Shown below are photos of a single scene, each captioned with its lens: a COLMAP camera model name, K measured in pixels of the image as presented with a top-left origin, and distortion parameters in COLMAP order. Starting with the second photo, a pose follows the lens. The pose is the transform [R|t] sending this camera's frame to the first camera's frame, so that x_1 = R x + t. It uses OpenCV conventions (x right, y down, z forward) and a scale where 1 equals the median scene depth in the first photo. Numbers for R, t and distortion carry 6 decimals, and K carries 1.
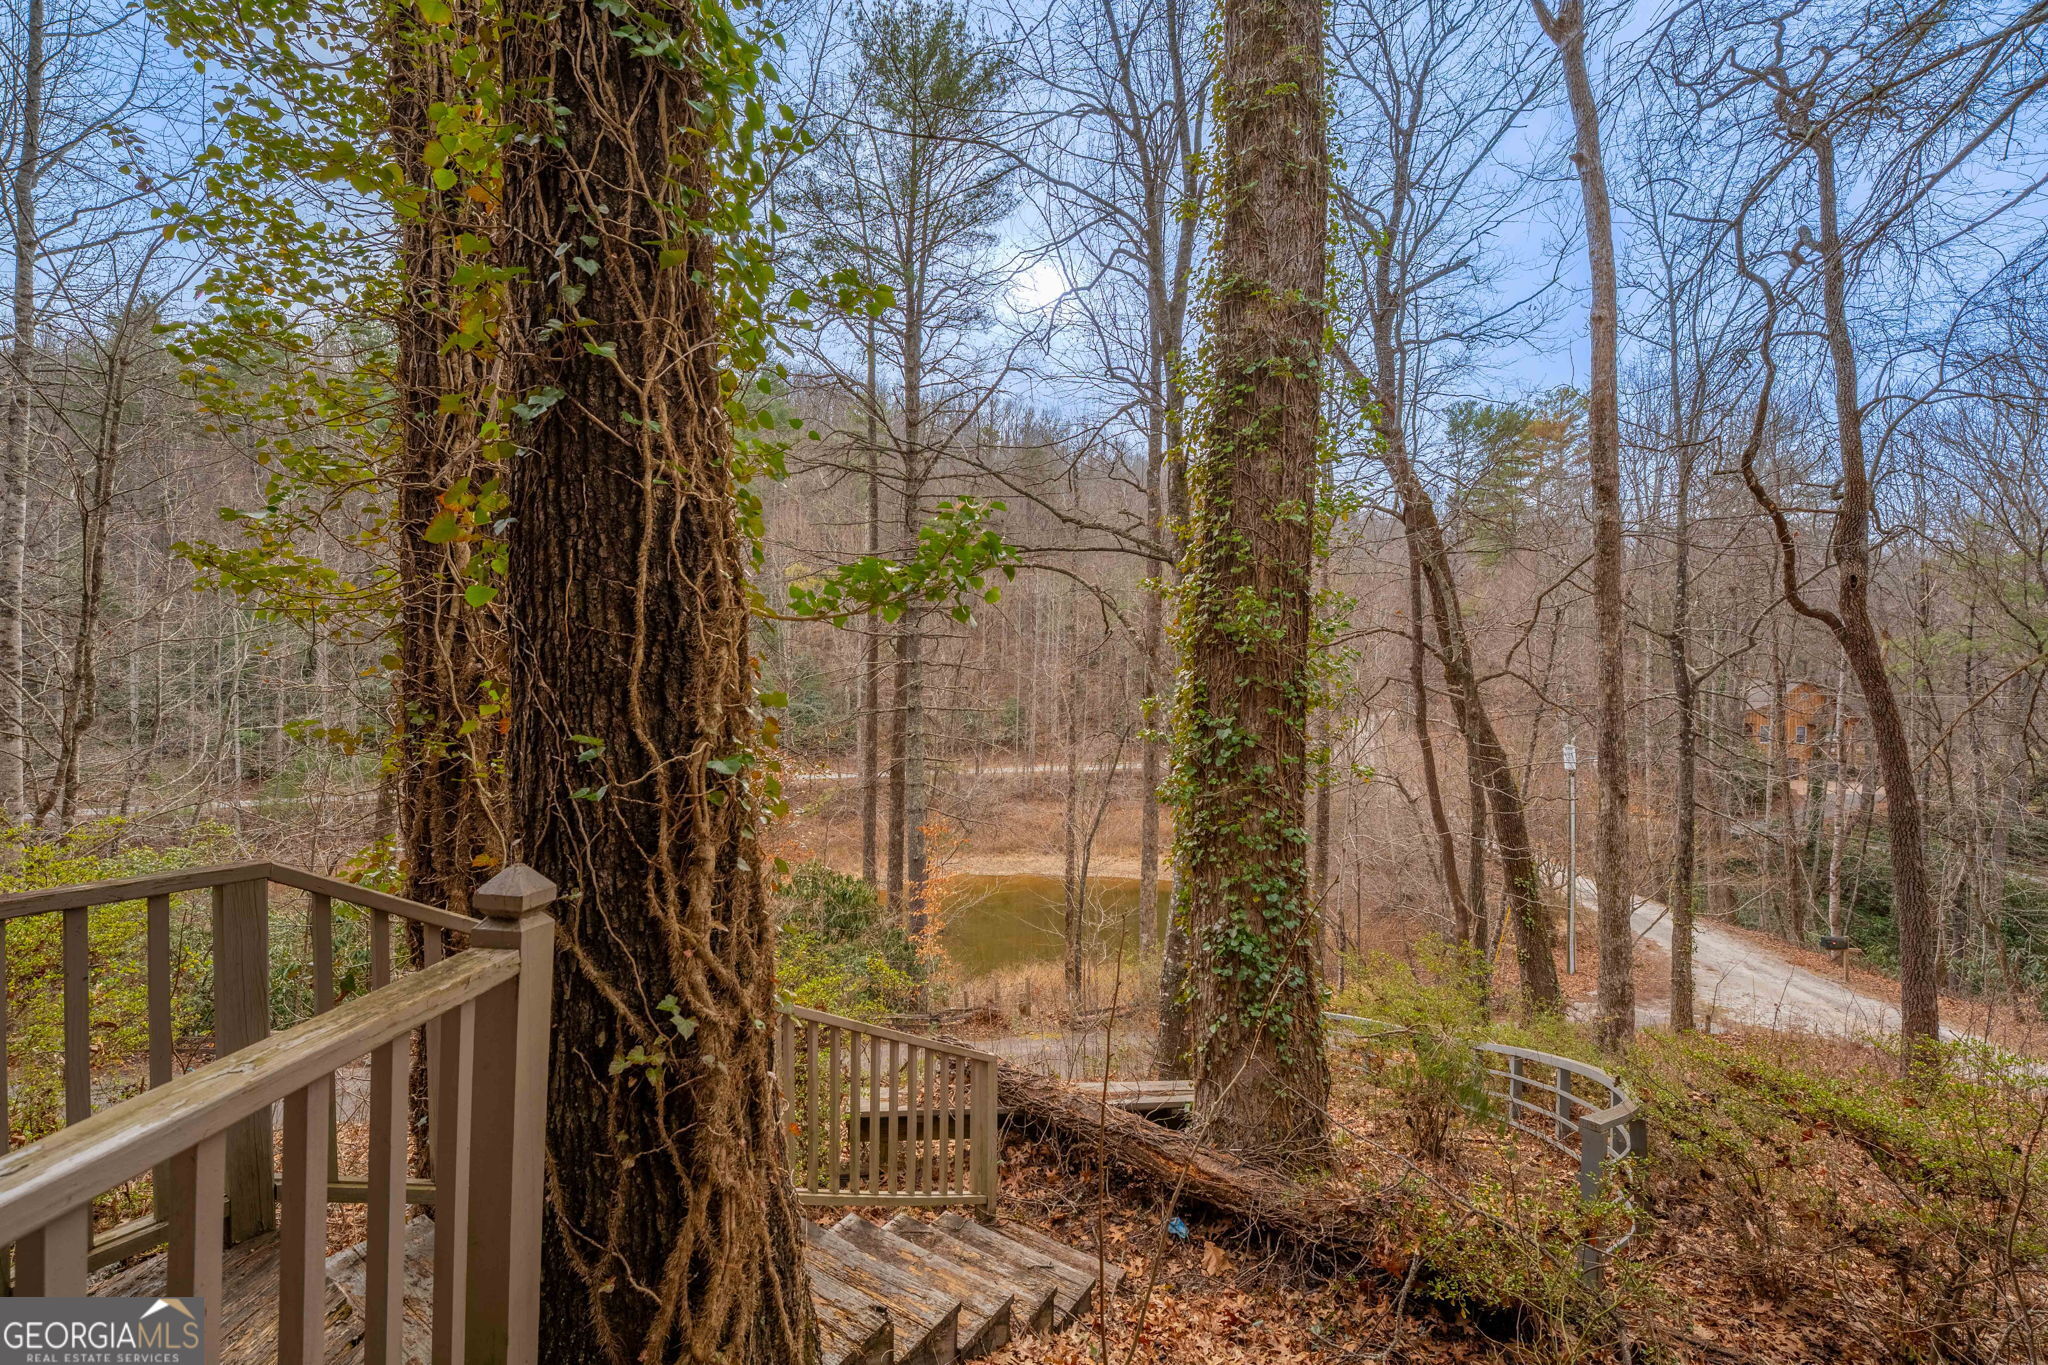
lens RADIAL K [[833.2, 0, 1002.8], [0, 833.2, 686.1], [0, 0, 1]] dist [-0.029644, 0.002990]
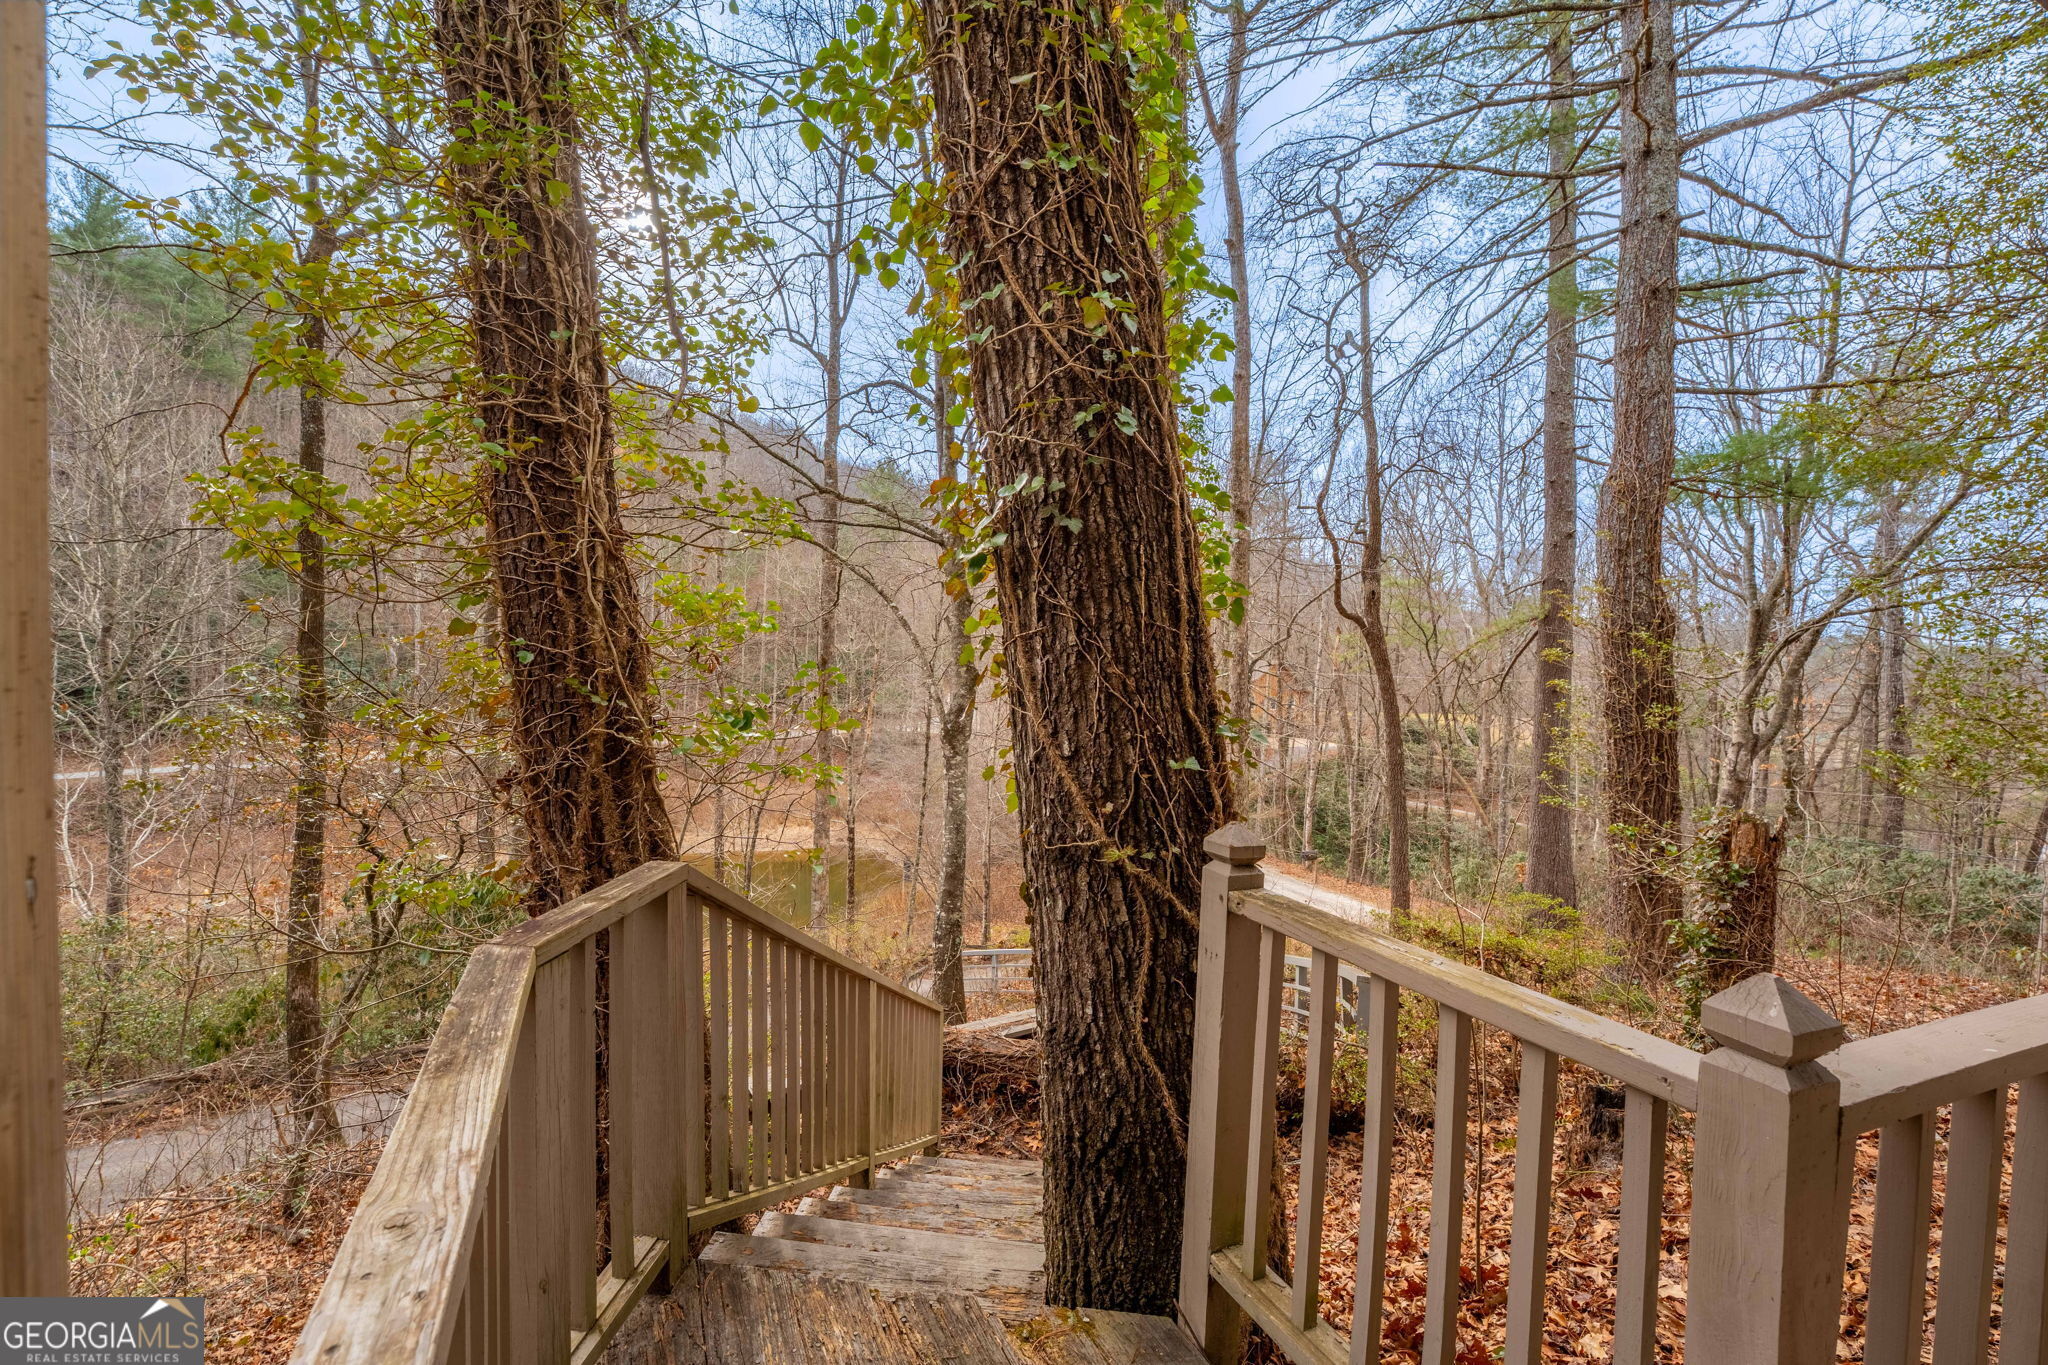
lens RADIAL K [[833.2, 0, 1002.8], [0, 833.2, 686.1], [0, 0, 1]] dist [-0.029644, 0.002990]
pose [[0.889277, 0.005066, 0.457341, -0.226979], [-0.021806, 0.999271, 0.031331, -0.002562], [-0.456848, -0.037835, 0.888740, 0.010399]]
